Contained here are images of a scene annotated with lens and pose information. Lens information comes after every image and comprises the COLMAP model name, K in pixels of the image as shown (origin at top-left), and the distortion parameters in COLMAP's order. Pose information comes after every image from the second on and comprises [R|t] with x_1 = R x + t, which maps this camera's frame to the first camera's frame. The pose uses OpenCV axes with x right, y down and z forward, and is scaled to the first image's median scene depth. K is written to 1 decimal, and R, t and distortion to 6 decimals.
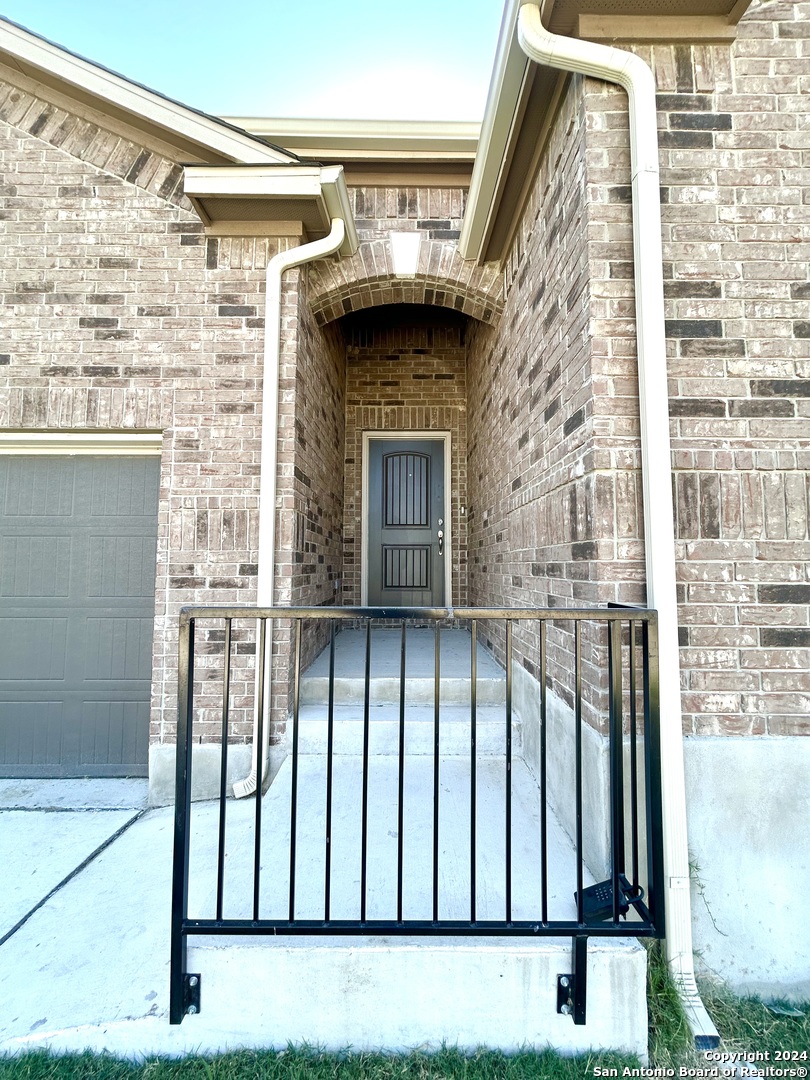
lens RADIAL K [[432.7, 0, 405.0], [0, 432.7, 540.0], [0, 0, 1]] dist [-0.001592, 0.000802]
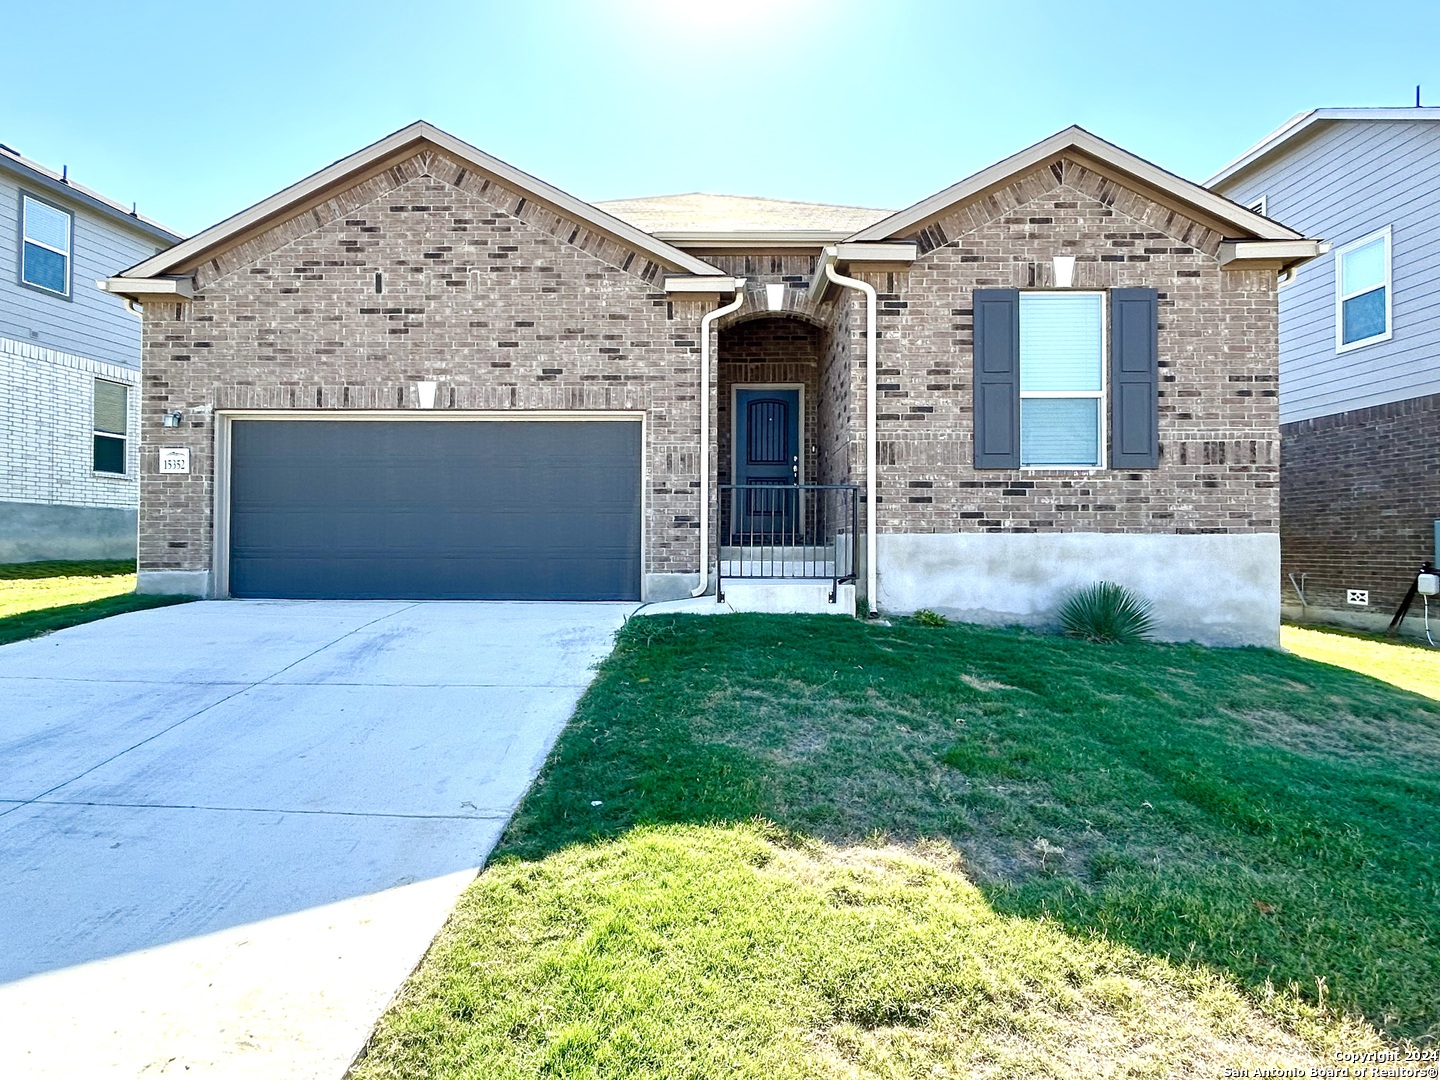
lens RADIAL K [[740.8, 0, 720.0], [0, 740.8, 540.0], [0, 0, 1]] dist [0.001693, 0.000055]
pose [[0.999794, -0.000775, -0.020258, -0.176337], [0.002168, 0.997627, 0.068813, 0.085267], [0.020156, -0.068843, 0.997424, -2.189065]]
